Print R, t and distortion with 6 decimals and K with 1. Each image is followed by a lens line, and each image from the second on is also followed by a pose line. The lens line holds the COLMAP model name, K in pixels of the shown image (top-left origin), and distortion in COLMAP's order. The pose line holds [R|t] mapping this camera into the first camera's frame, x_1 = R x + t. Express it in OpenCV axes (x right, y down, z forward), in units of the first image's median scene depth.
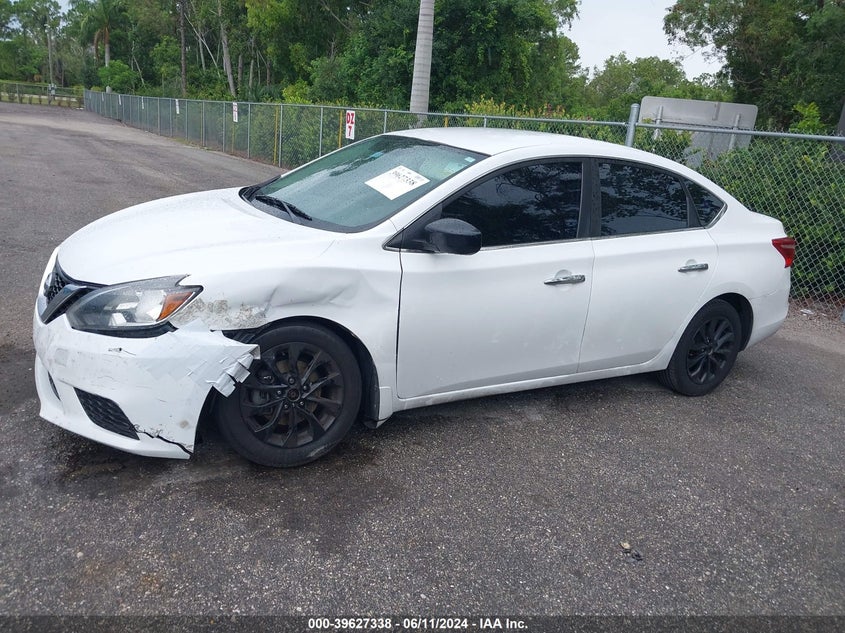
lens RADIAL K [[668.3, 0, 442.5], [0, 668.3, 366.1], [0, 0, 1]] dist [0.010871, -0.012236]
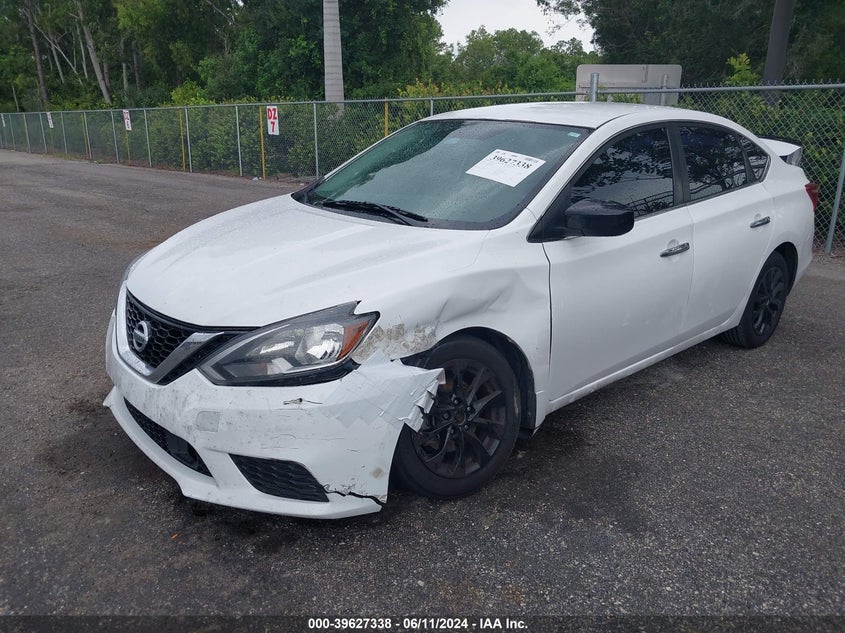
lens RADIAL K [[679.6, 0, 422.5], [0, 679.6, 316.5], [0, 0, 1]] dist [0.003855, 0.005287]
pose [[0.972603, -0.149153, 0.178314, -0.359702], [0.157319, 0.987013, -0.032486, -0.058943], [-0.171153, 0.059648, 0.983437, 0.092602]]
